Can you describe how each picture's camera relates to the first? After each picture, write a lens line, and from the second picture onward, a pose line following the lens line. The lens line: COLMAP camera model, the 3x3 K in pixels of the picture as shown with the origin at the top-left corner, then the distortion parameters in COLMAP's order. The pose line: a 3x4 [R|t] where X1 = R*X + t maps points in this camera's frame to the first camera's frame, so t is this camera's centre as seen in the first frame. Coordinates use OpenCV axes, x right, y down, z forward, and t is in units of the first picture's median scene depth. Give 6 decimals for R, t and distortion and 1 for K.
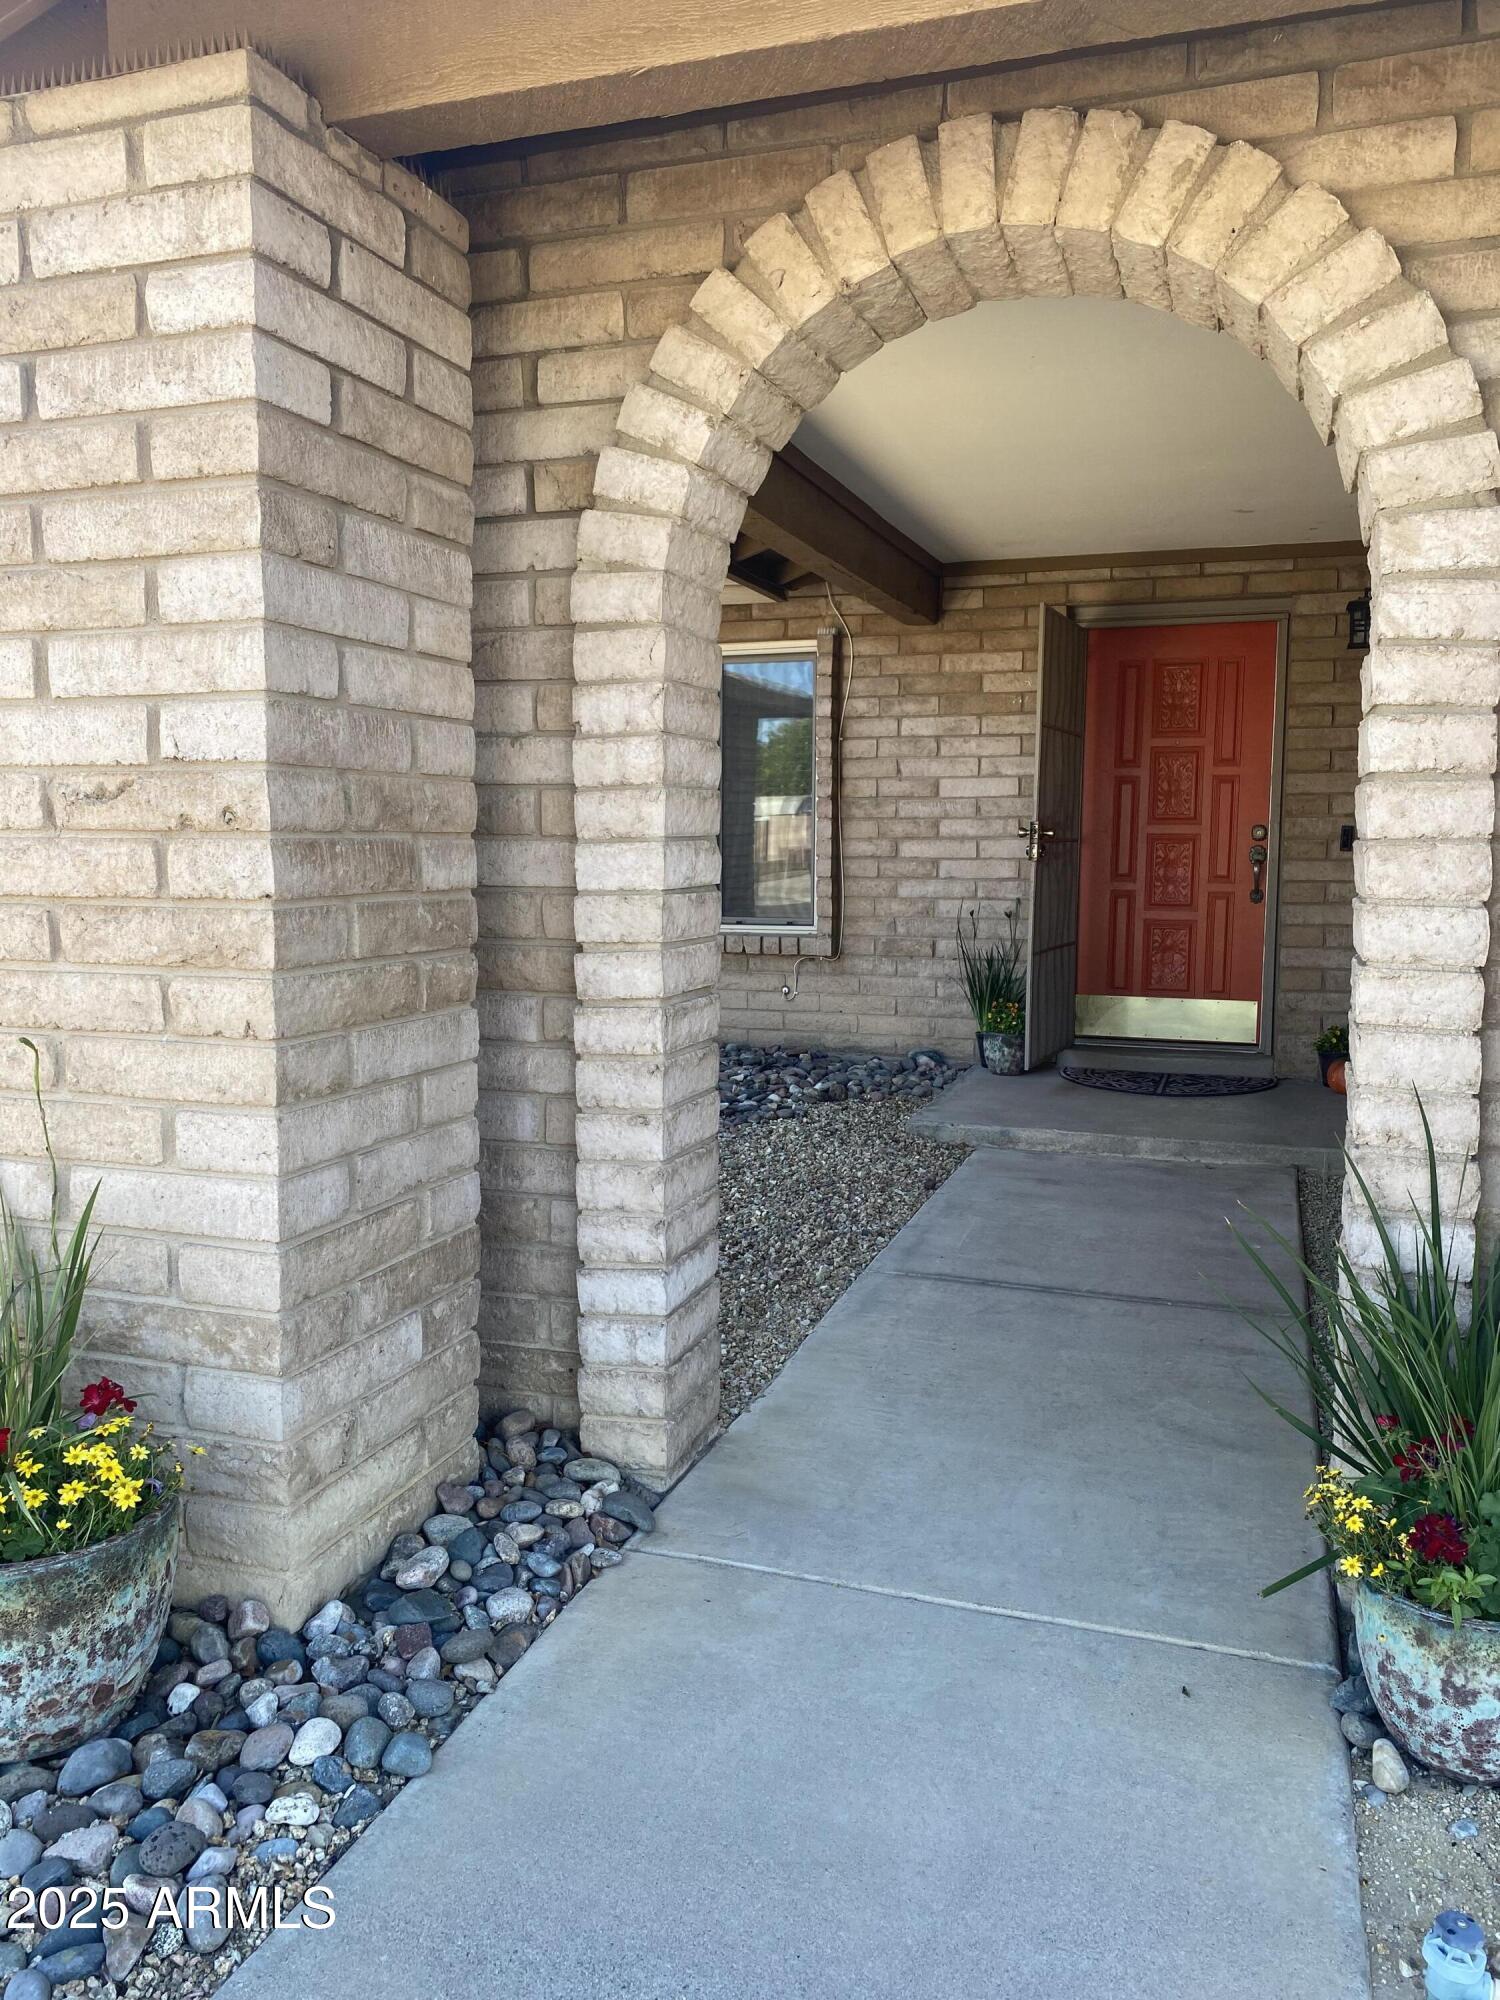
lens RADIAL K [[1533.0, 0, 750.0], [0, 1533.0, 1000.0], [0, 0, 1]] dist [0.052866, -0.001945]
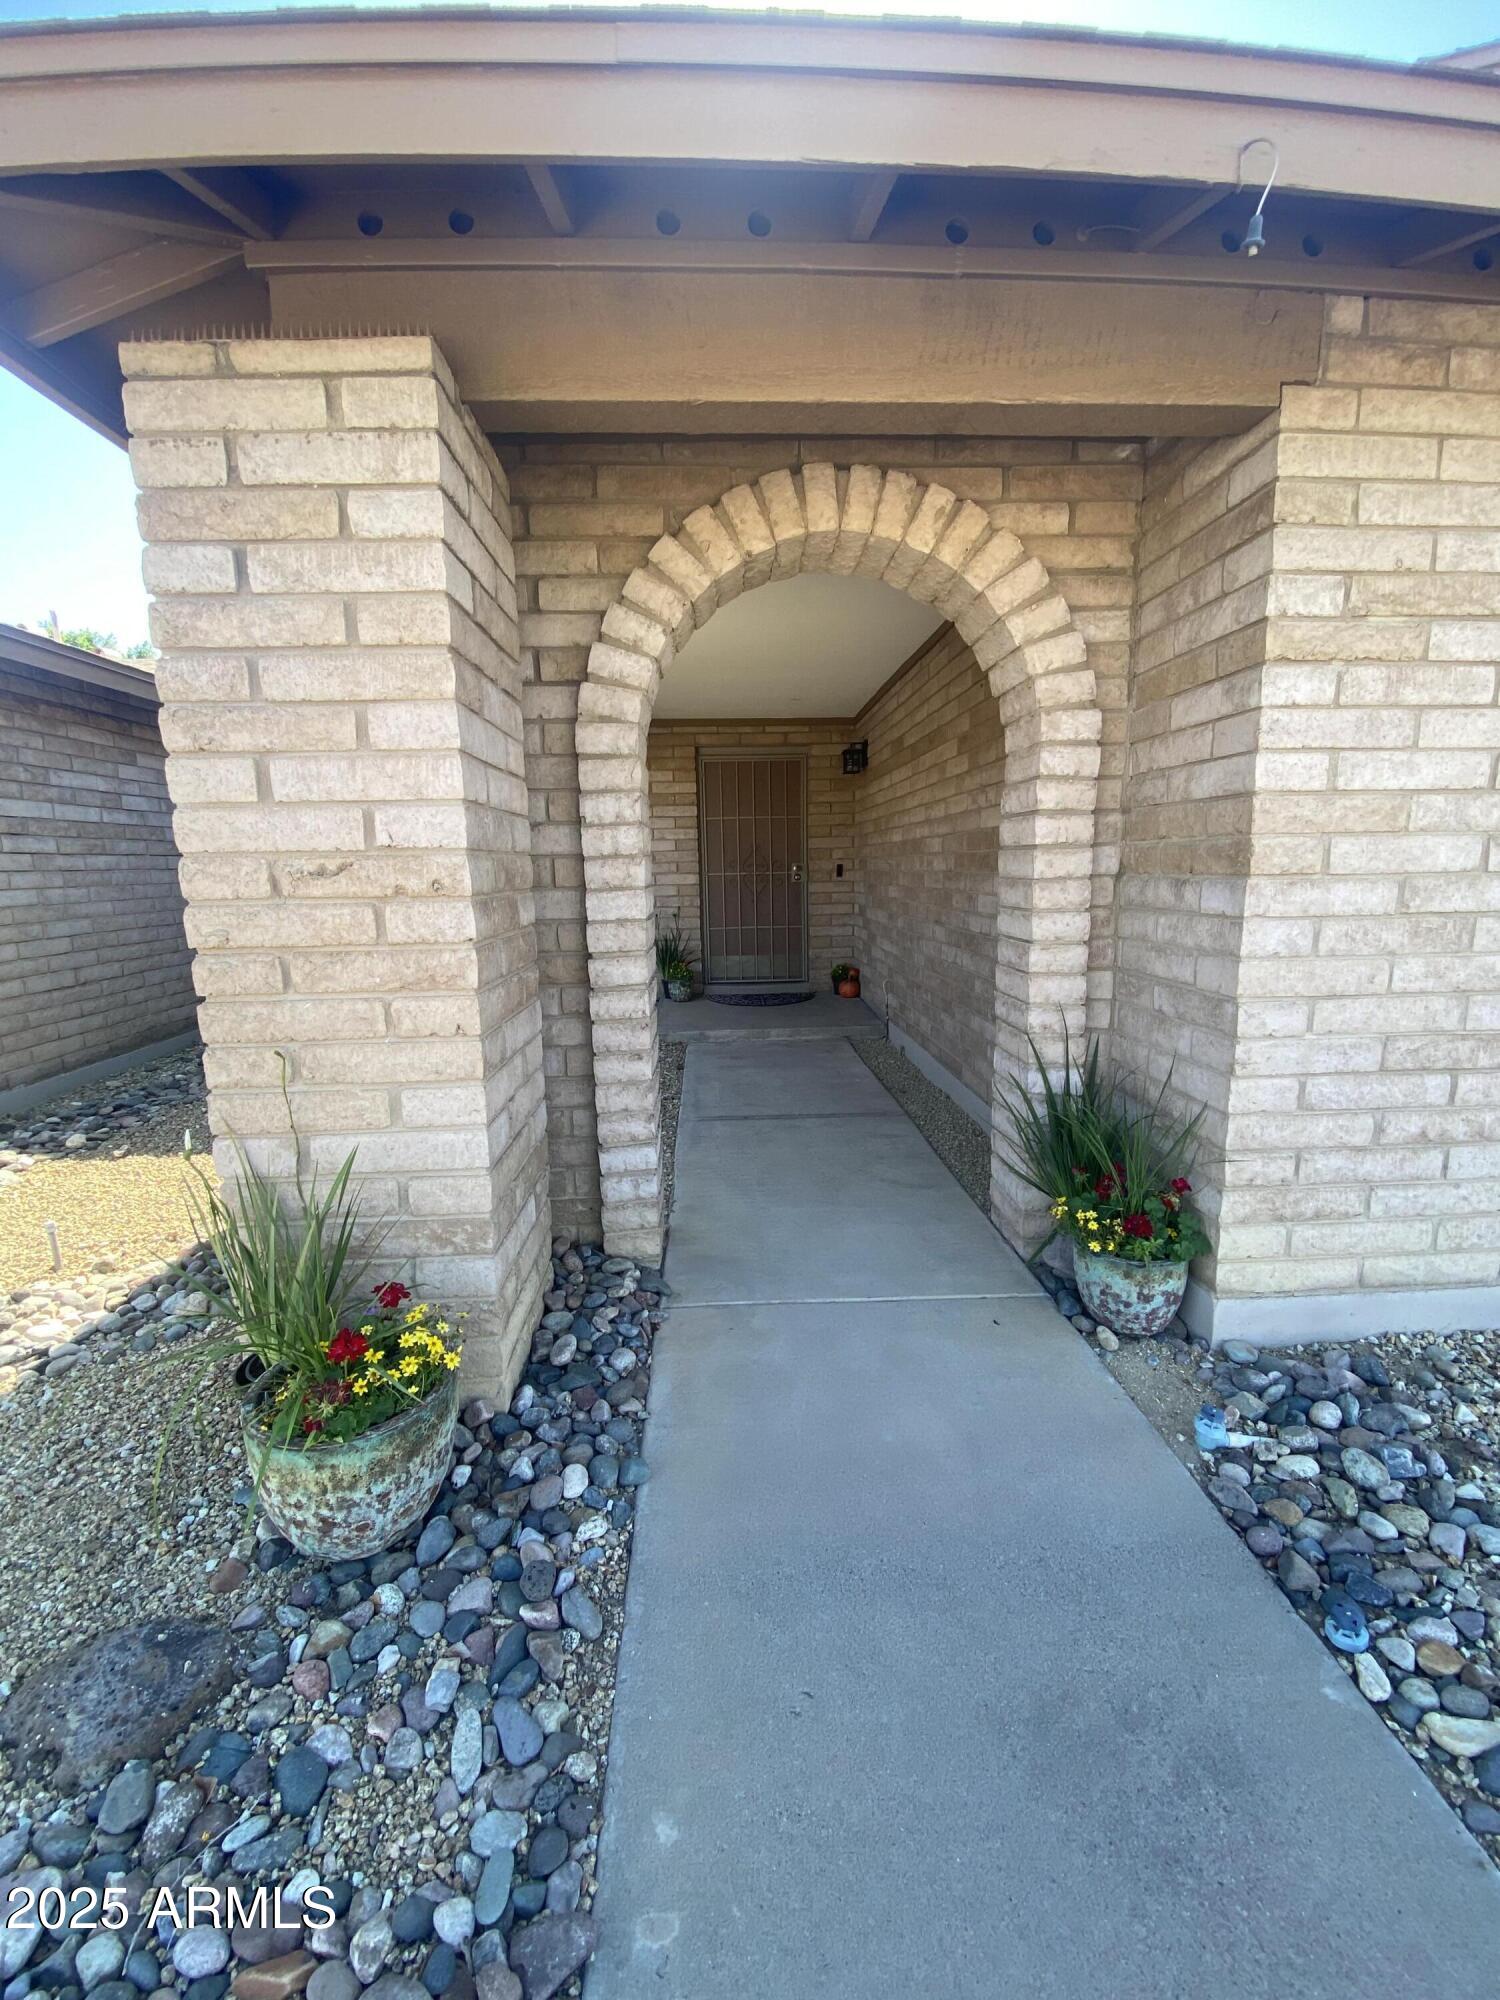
lens RADIAL K [[809.1, 0, 750.0], [0, 809.1, 1000.0], [0, 0, 1]] dist [0.066997, -0.040728]
pose [[0.931662, -0.080705, 0.354249, -0.287044], [0.060791, 0.995899, 0.067005, -0.038216], [-0.358204, -0.040891, 0.932747, 0.142489]]
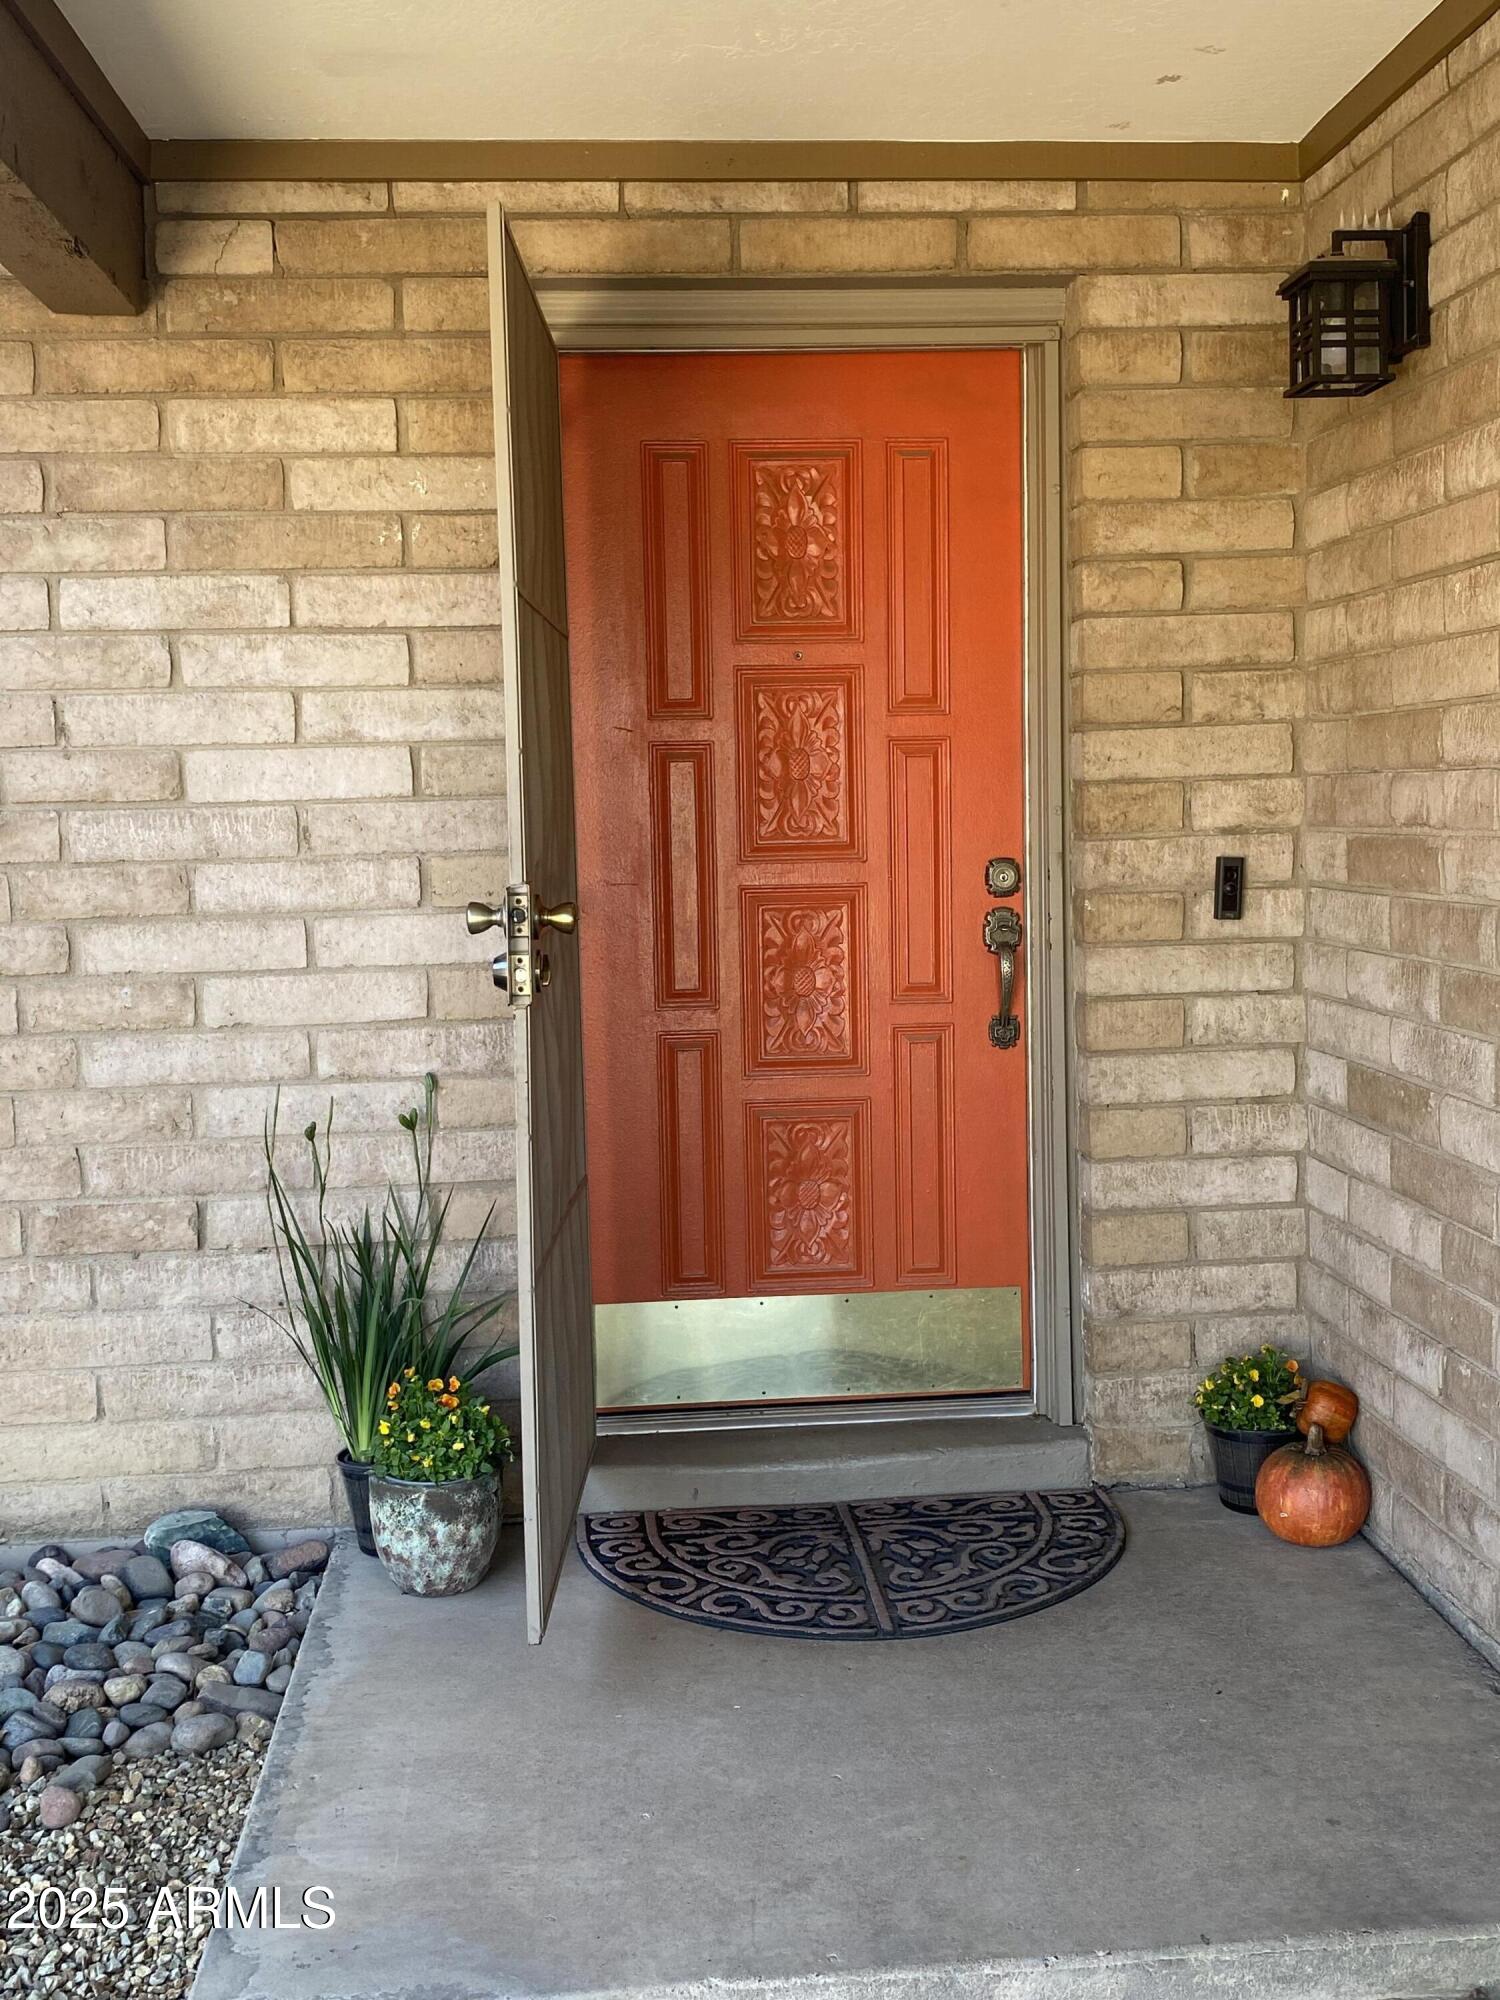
lens RADIAL K [[2022.5, 0, 750.0], [0, 2022.5, 1000.0], [0, 0, 1]] dist [0.172957, -0.458632]
pose [[0.915459, -0.061182, 0.397733, 0.146940], [0.070385, 0.997483, -0.008565, -0.209556], [-0.396208, 0.035835, 0.917461, 1.475136]]
